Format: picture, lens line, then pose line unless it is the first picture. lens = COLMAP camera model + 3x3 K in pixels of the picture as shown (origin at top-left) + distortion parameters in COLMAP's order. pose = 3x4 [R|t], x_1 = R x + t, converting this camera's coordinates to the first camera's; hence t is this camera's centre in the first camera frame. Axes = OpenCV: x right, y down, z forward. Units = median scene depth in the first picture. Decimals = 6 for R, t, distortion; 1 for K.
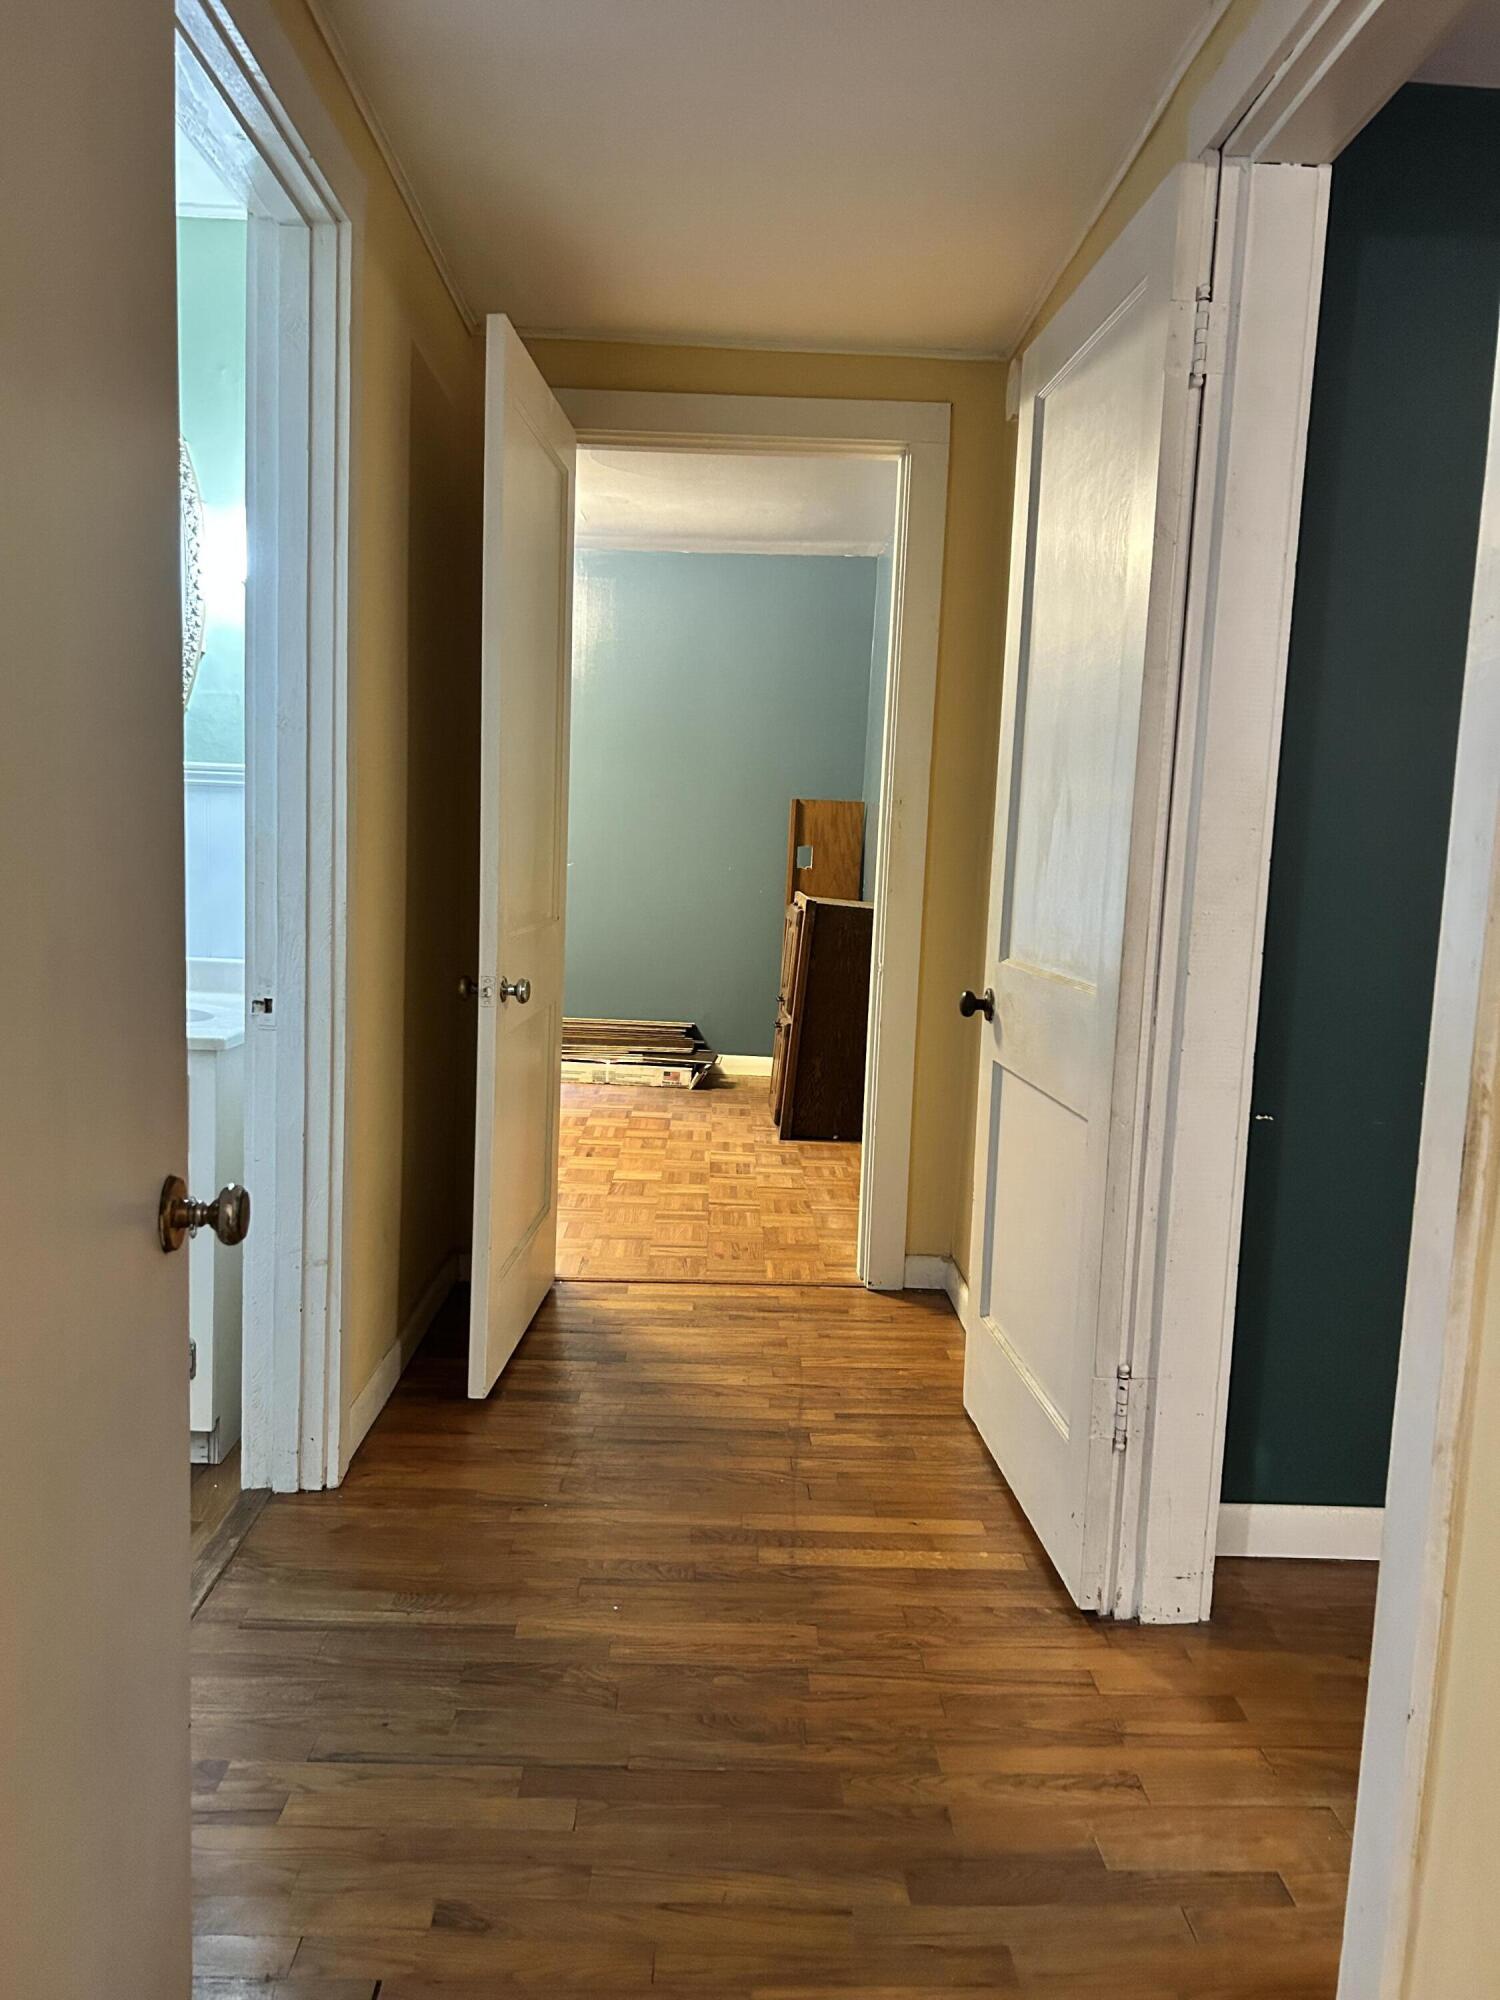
lens RADIAL K [[1486.8, 0, 753.4], [0, 1486.8, 1001.8], [0, 0, 1]] dist [0.053401, -0.054759]
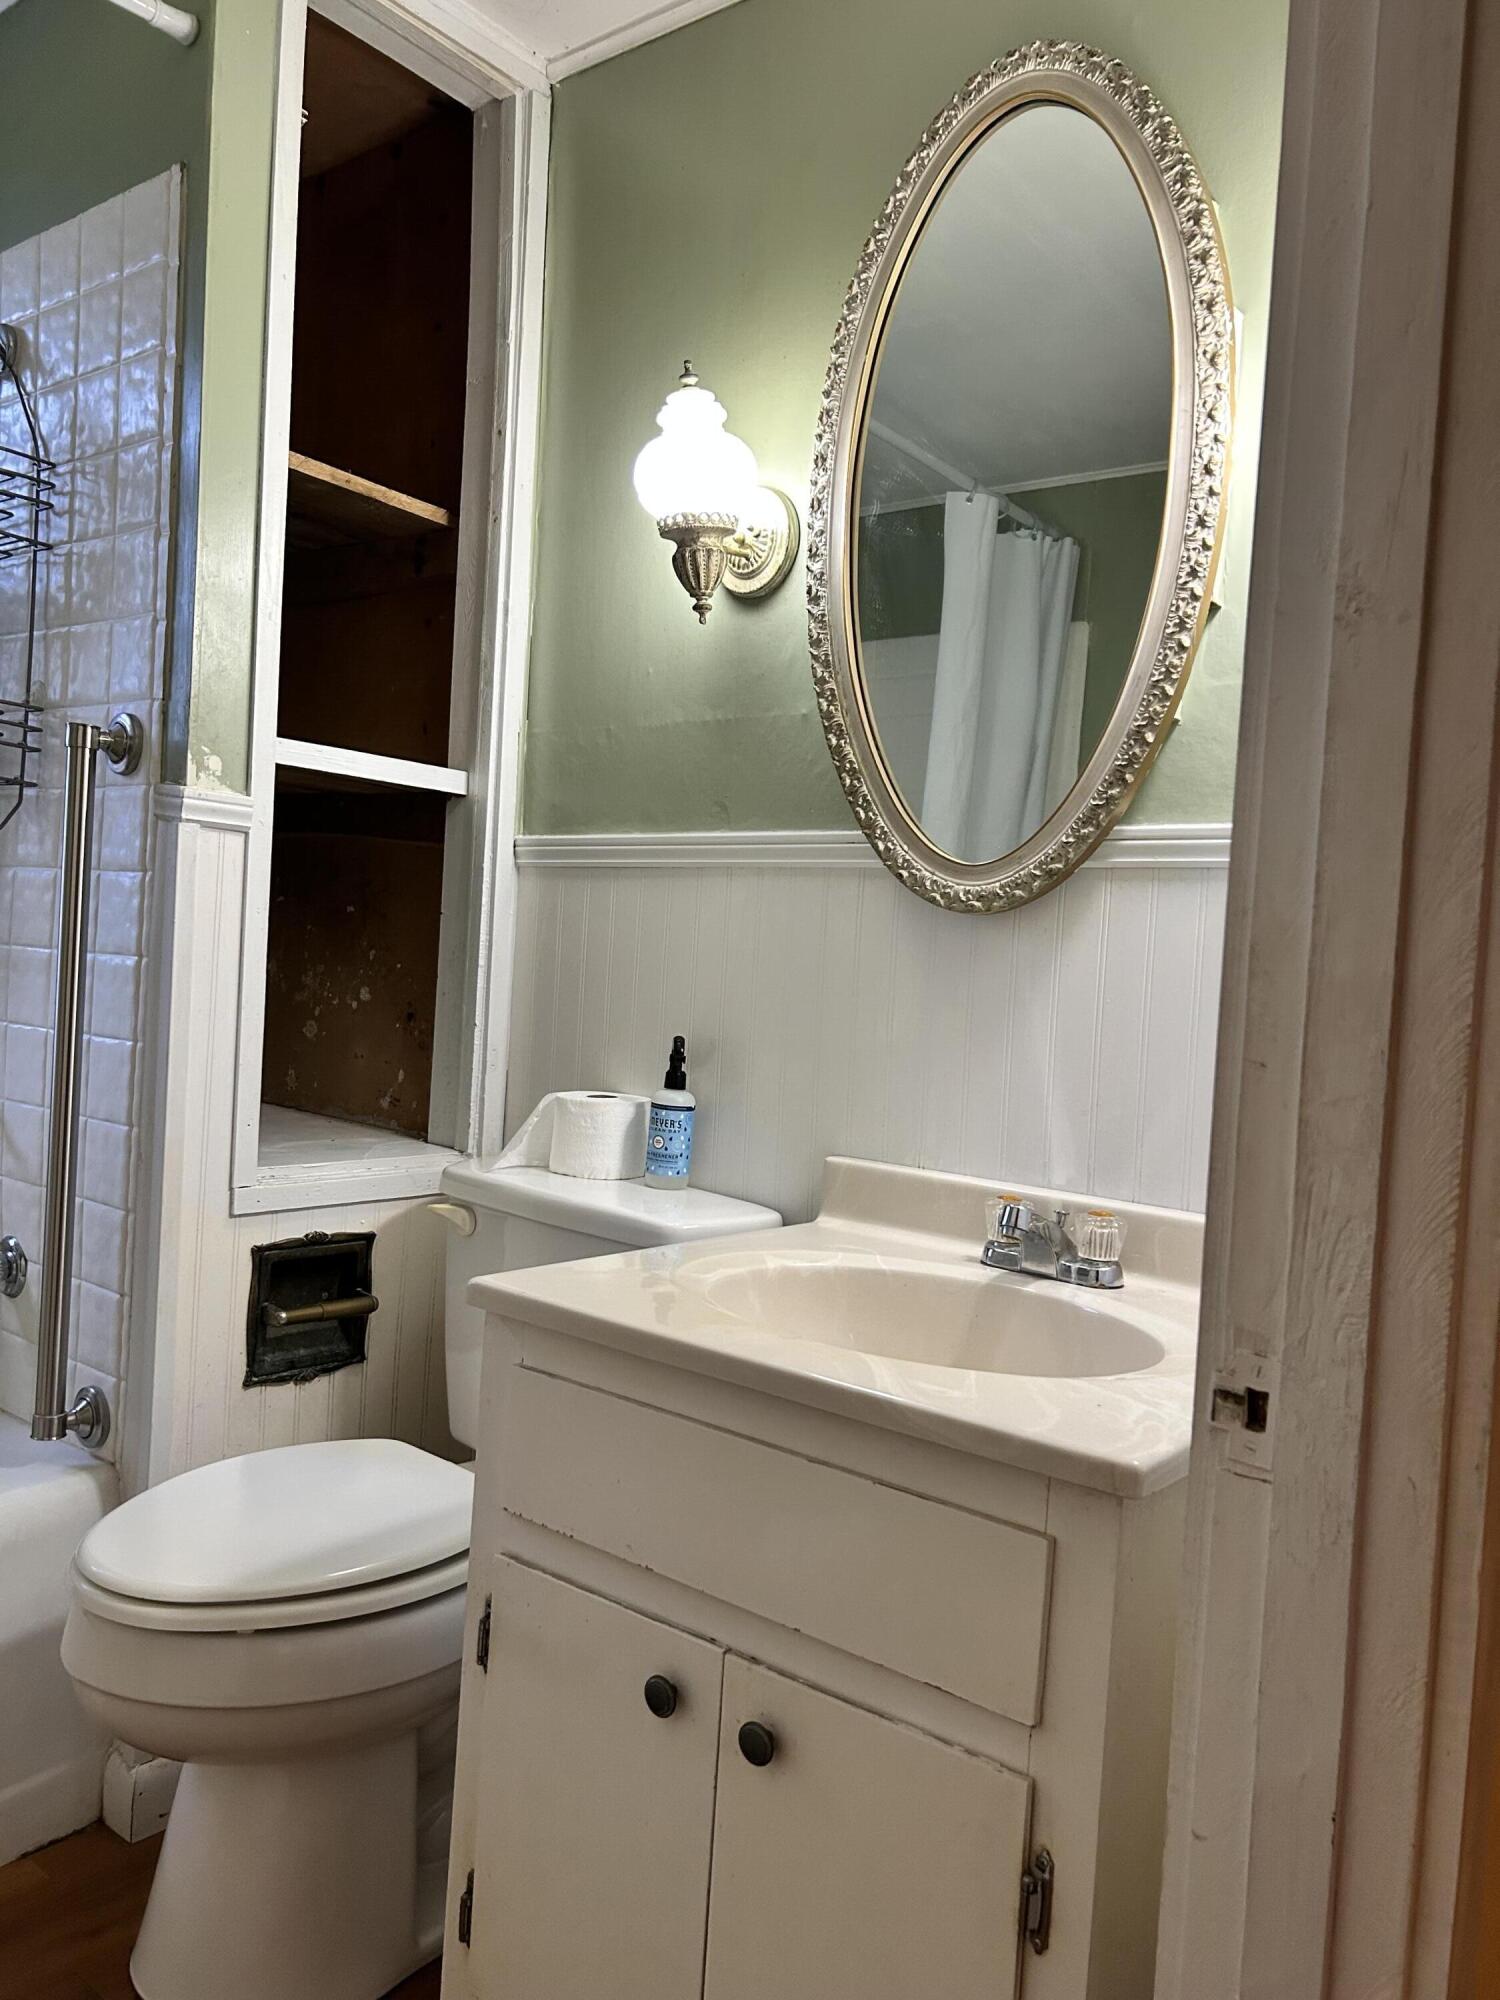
lens RADIAL K [[1486.8, 0, 755.8], [0, 1486.8, 1006.6], [0, 0, 1]] dist [0.053401, -0.054759]
pose [[0.767990, 0.028771, -0.639816, -0.188971], [-0.095235, 0.993014, -0.069661, -0.055999], [0.633342, 0.114432, 0.765365, 0.634383]]
